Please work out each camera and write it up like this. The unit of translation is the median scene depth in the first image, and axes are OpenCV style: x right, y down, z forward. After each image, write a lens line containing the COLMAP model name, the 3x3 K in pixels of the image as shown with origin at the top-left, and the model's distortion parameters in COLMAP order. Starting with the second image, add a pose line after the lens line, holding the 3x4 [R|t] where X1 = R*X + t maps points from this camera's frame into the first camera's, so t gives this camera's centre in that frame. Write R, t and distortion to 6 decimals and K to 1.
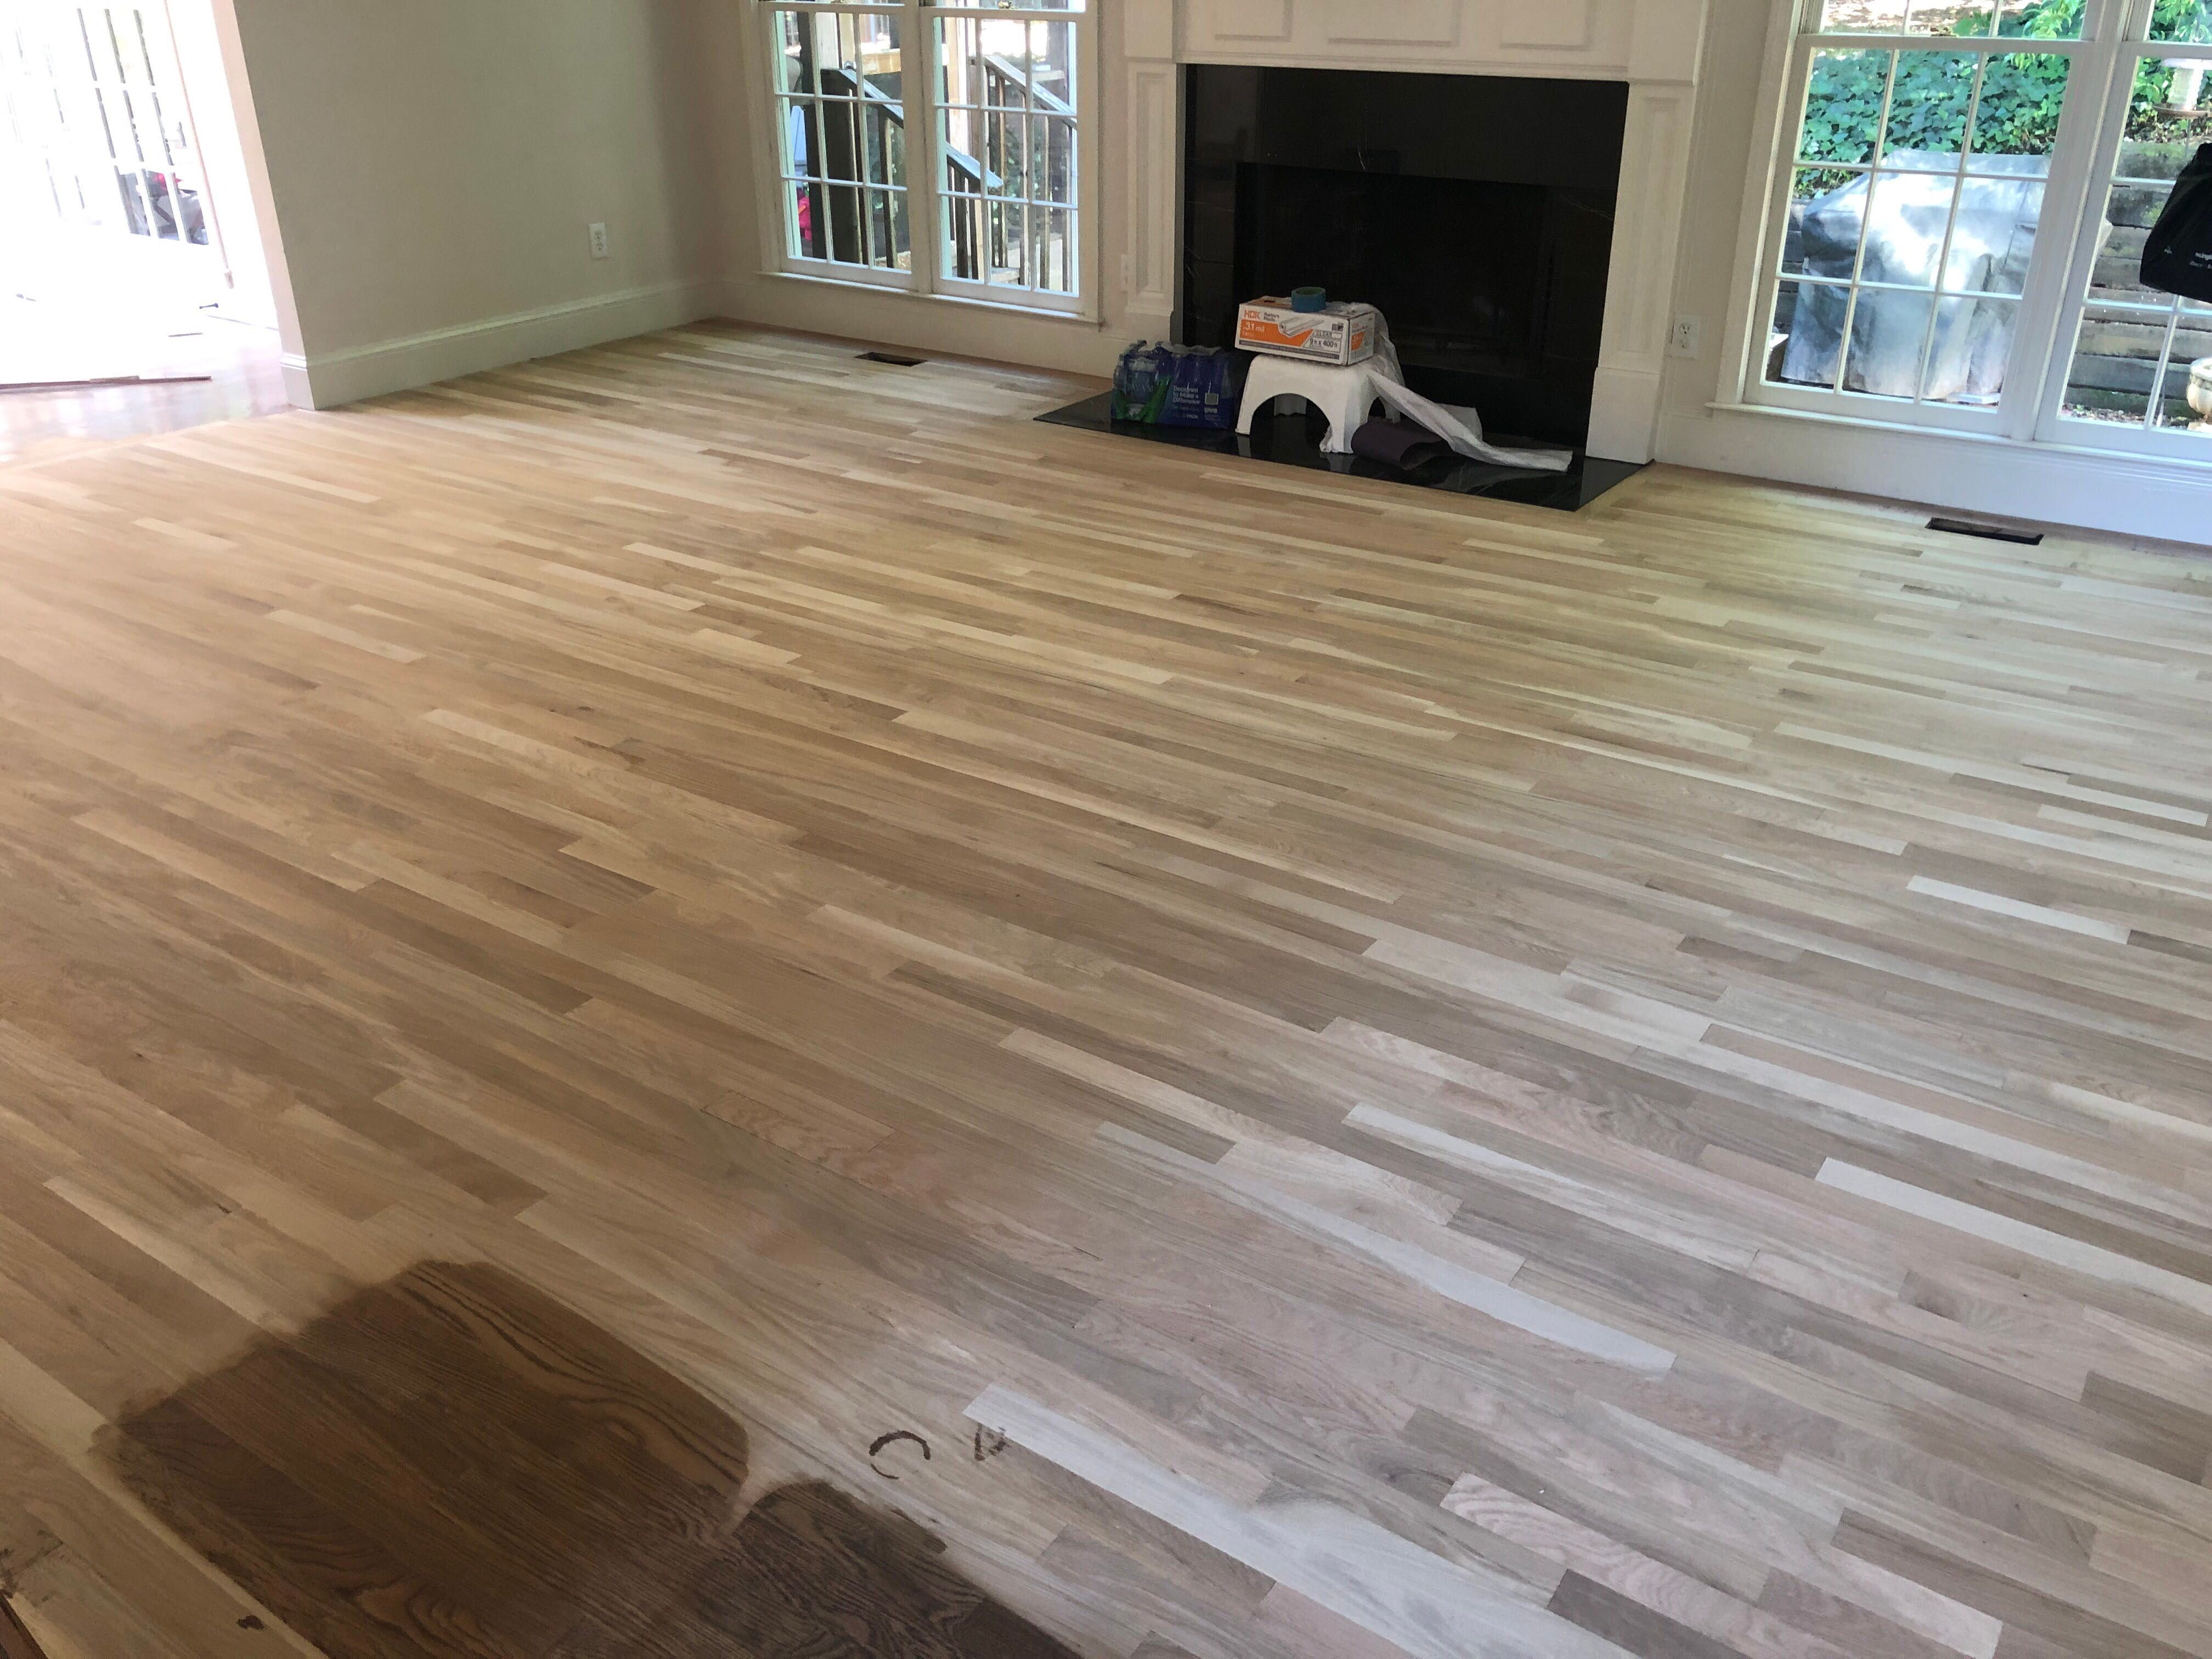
lens RADIAL K [[1827.6, 0, 1096.1], [0, 1827.6, 822.1], [0, 0, 1]] dist [0.012254, -0.016073]
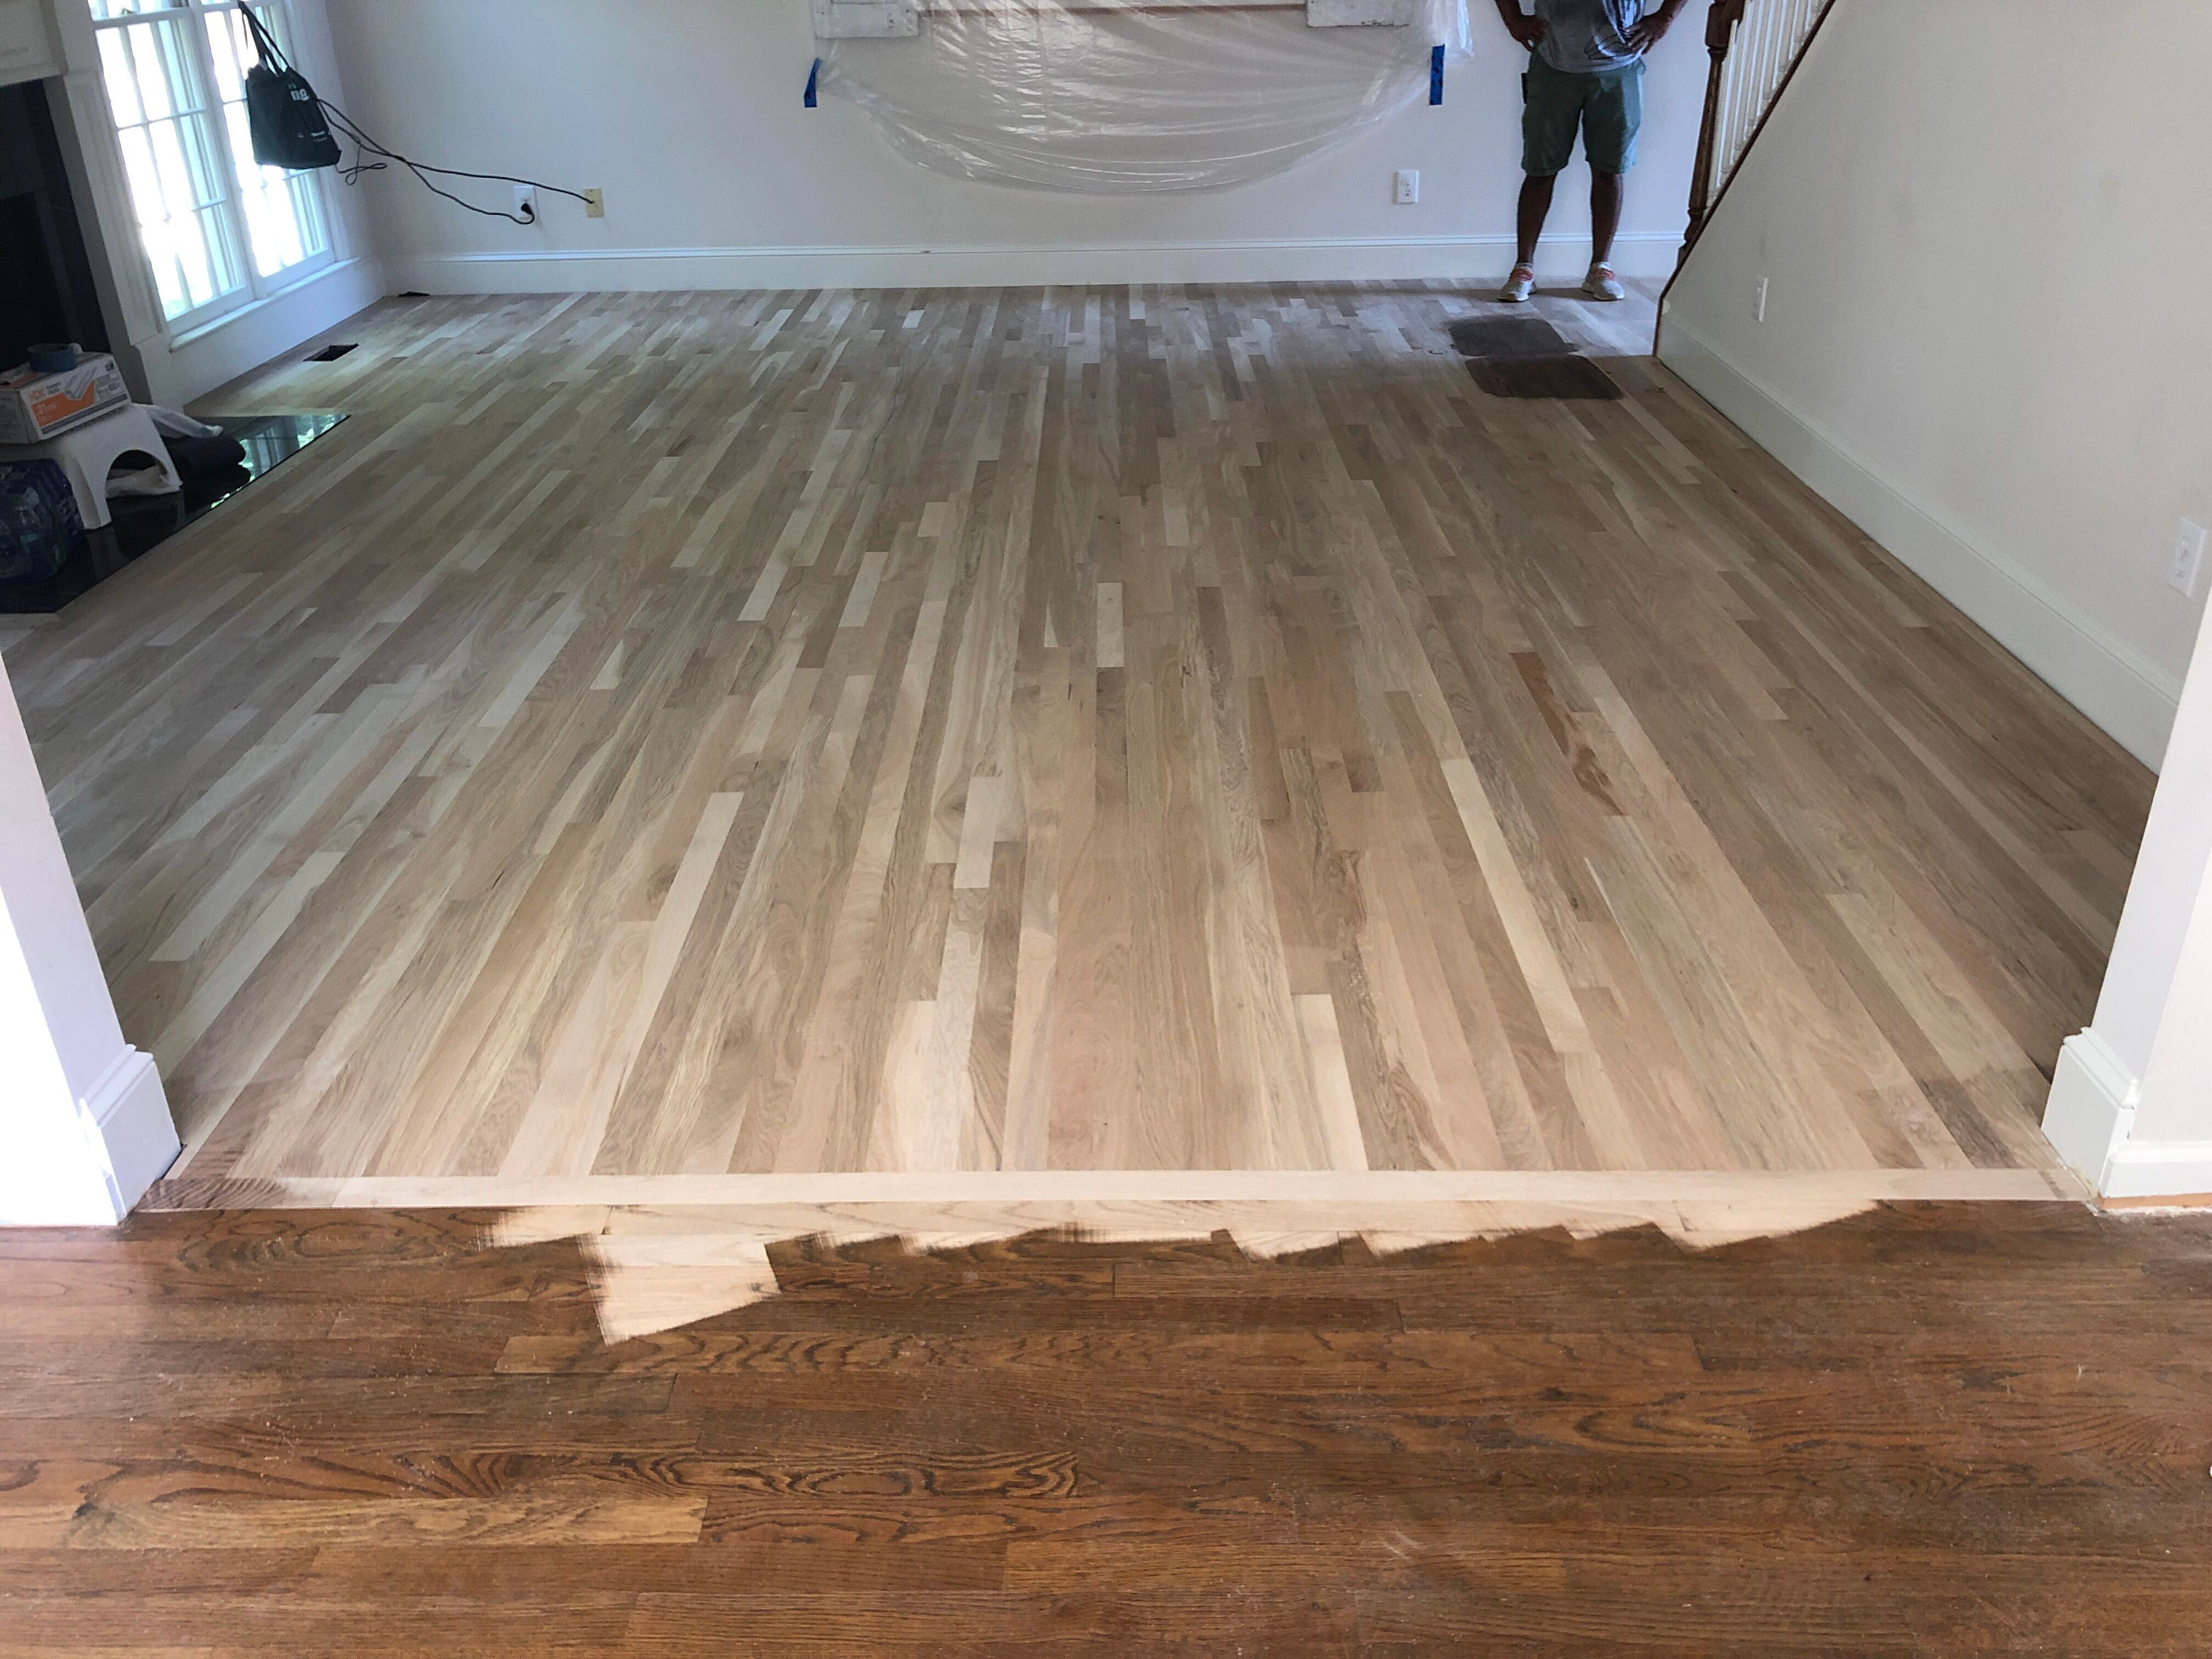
lens RADIAL K [[1827.6, 0, 1096.1], [0, 1827.6, 822.1], [0, 0, 1]] dist [0.012254, -0.016073]
pose [[-0.568908, -0.361927, 0.738480, -1.122986], [0.377072, 0.683214, 0.625329, -0.620893], [-0.730863, 0.634215, -0.252213, 1.257420]]
